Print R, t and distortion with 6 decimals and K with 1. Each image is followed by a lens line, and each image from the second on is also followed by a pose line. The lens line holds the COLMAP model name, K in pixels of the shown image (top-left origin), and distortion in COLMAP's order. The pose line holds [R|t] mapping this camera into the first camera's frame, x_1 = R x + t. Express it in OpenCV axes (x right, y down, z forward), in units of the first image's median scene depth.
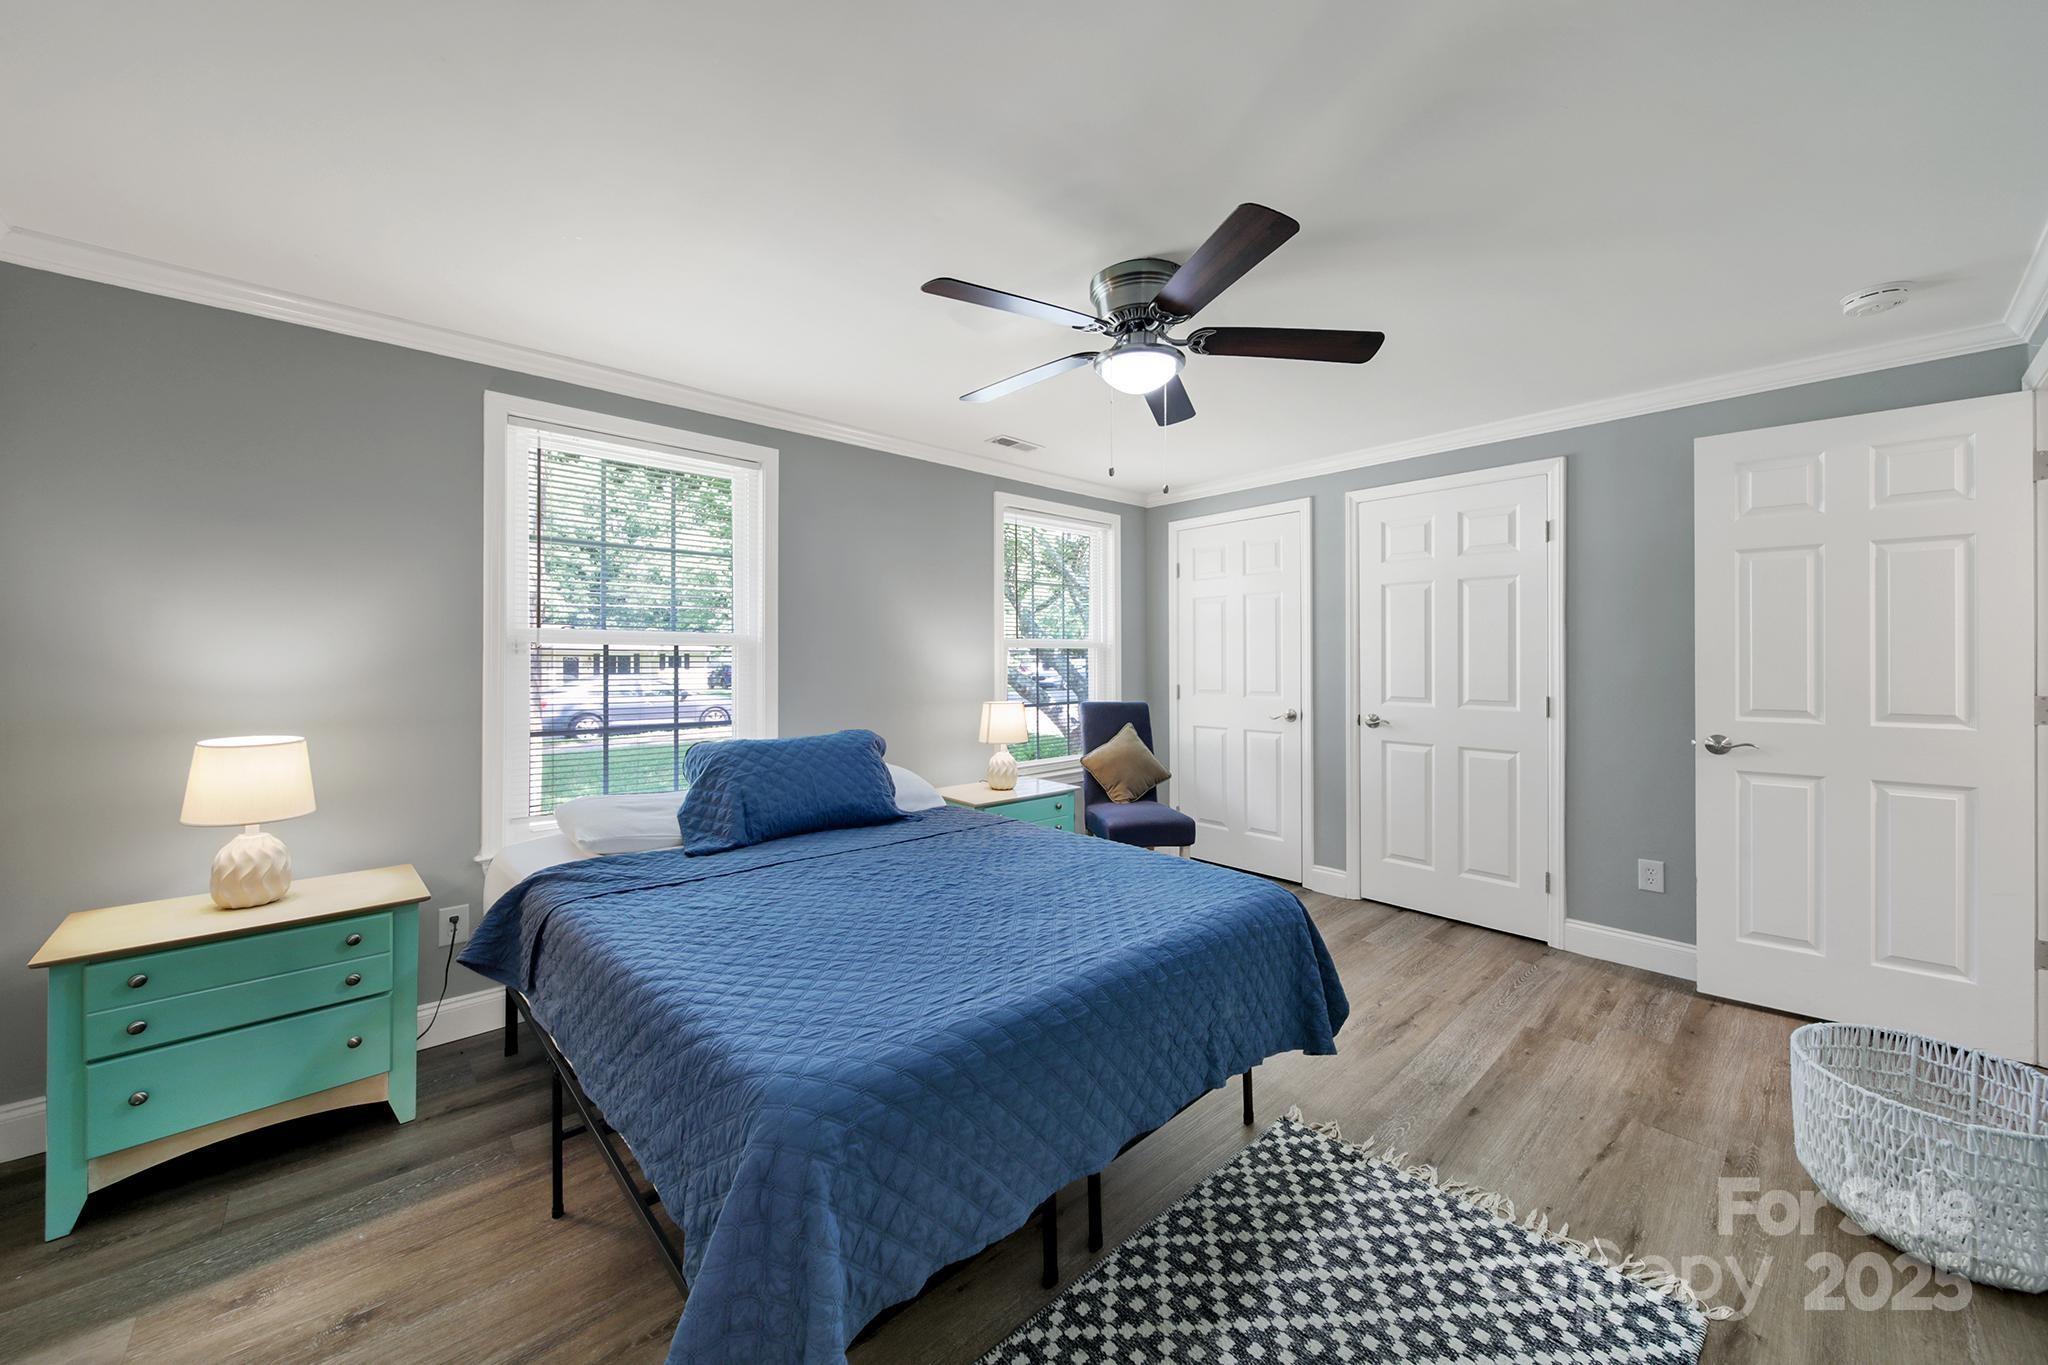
lens RADIAL K [[737.8, 0, 1018.2], [0, 737.8, 662.2], [0, 0, 1]] dist [-0.001939, -0.001141]
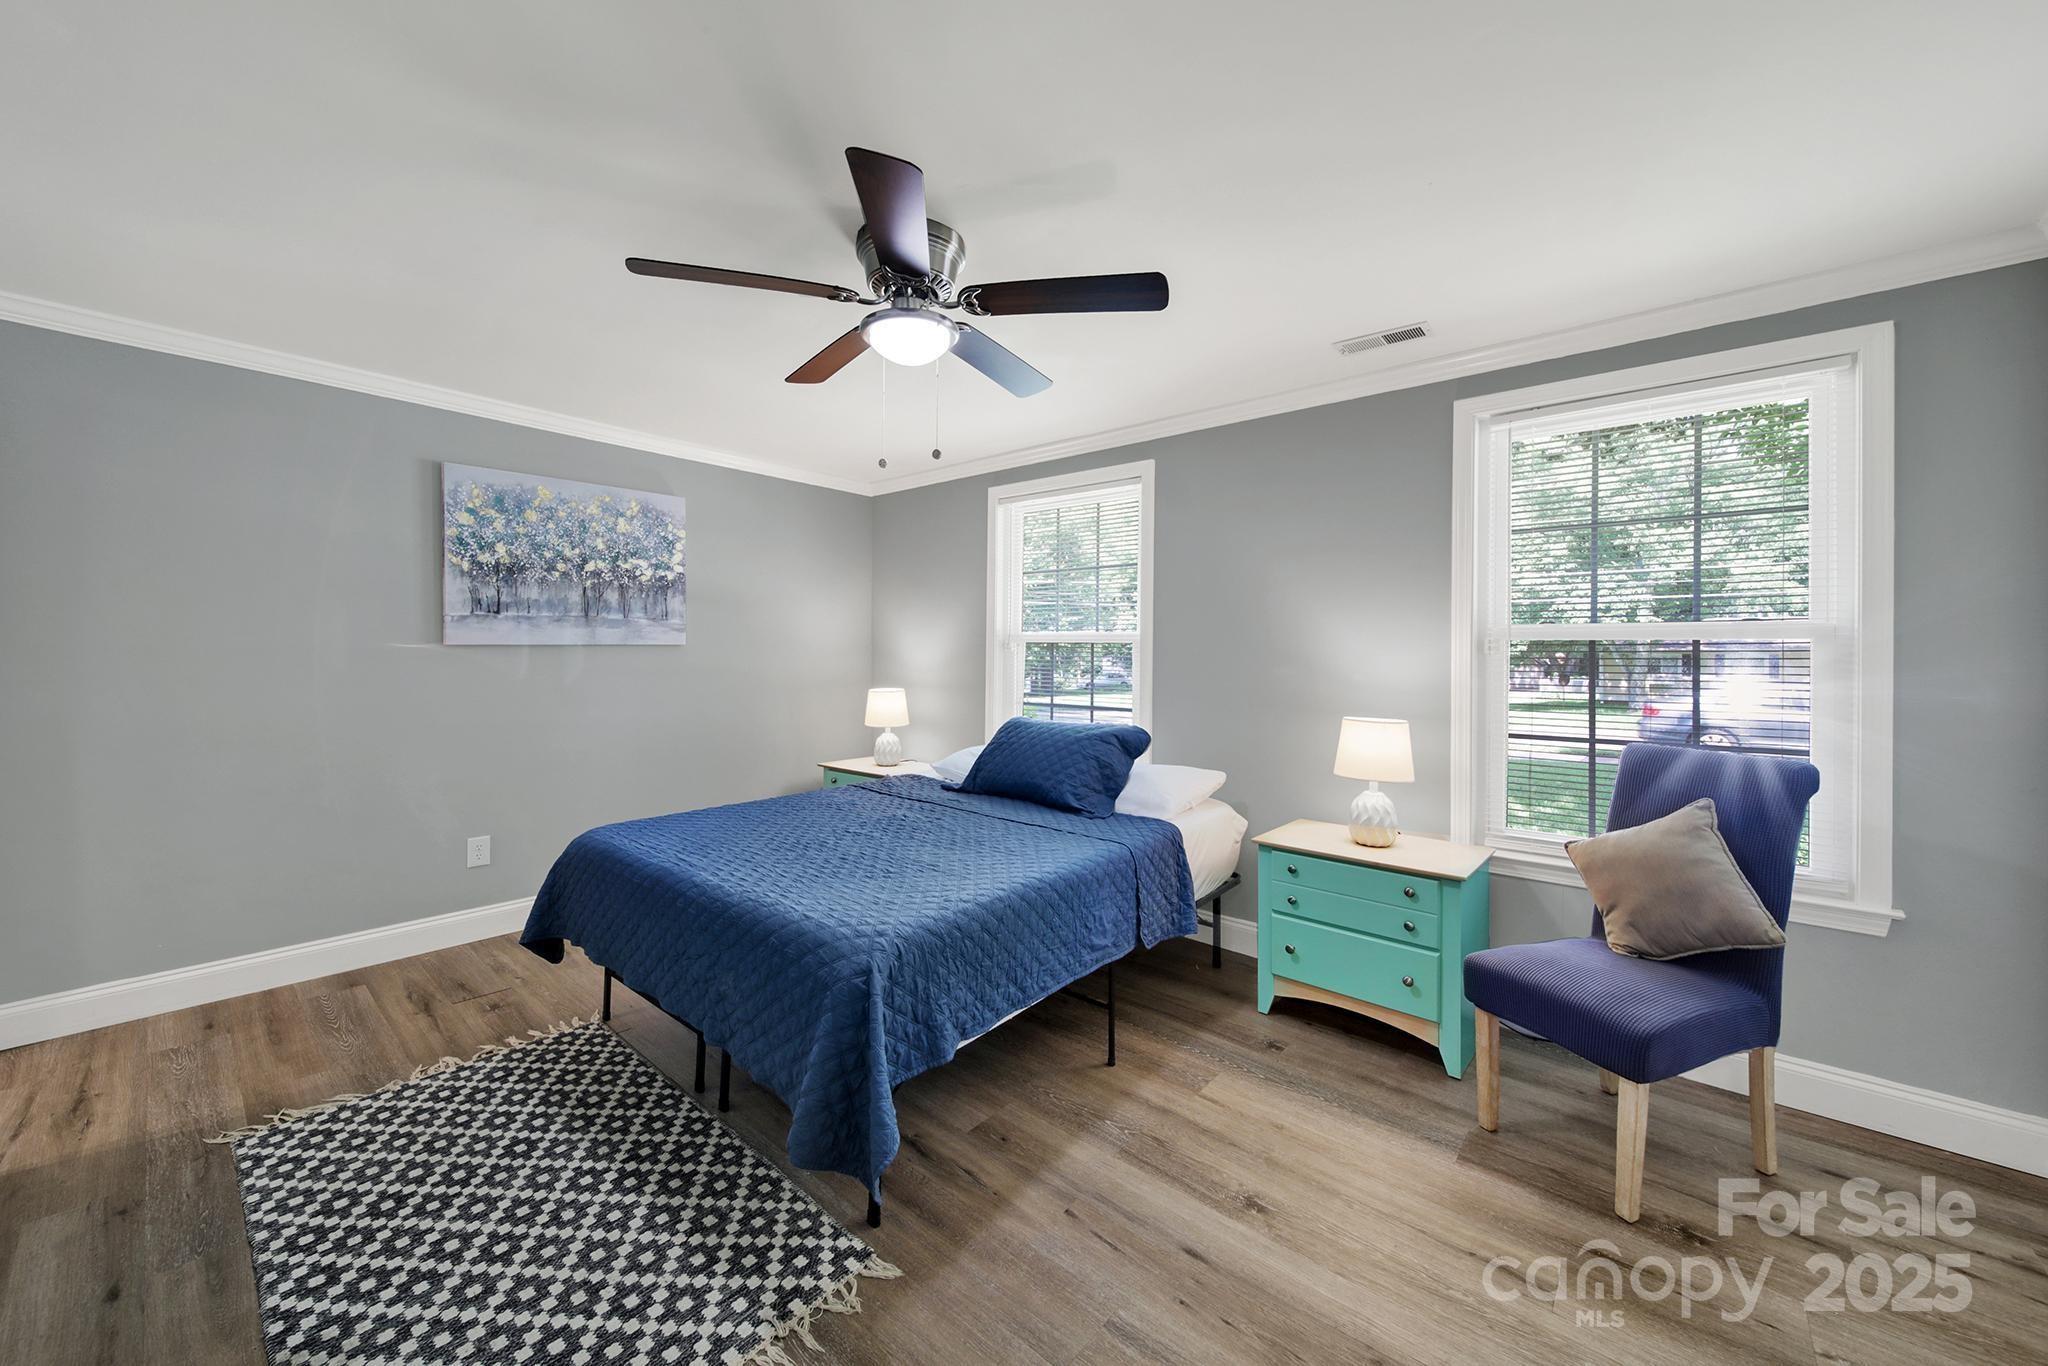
lens RADIAL K [[761.8, 0, 1026.1], [0, 761.8, 669.4], [0, 0, 1]] dist [-0.001347, -0.000278]
pose [[0.128093, 0.021519, -0.991529, 1.273128], [-0.016163, 0.999677, 0.019608, -0.005001], [0.991630, 0.013514, 0.128399, 1.162253]]
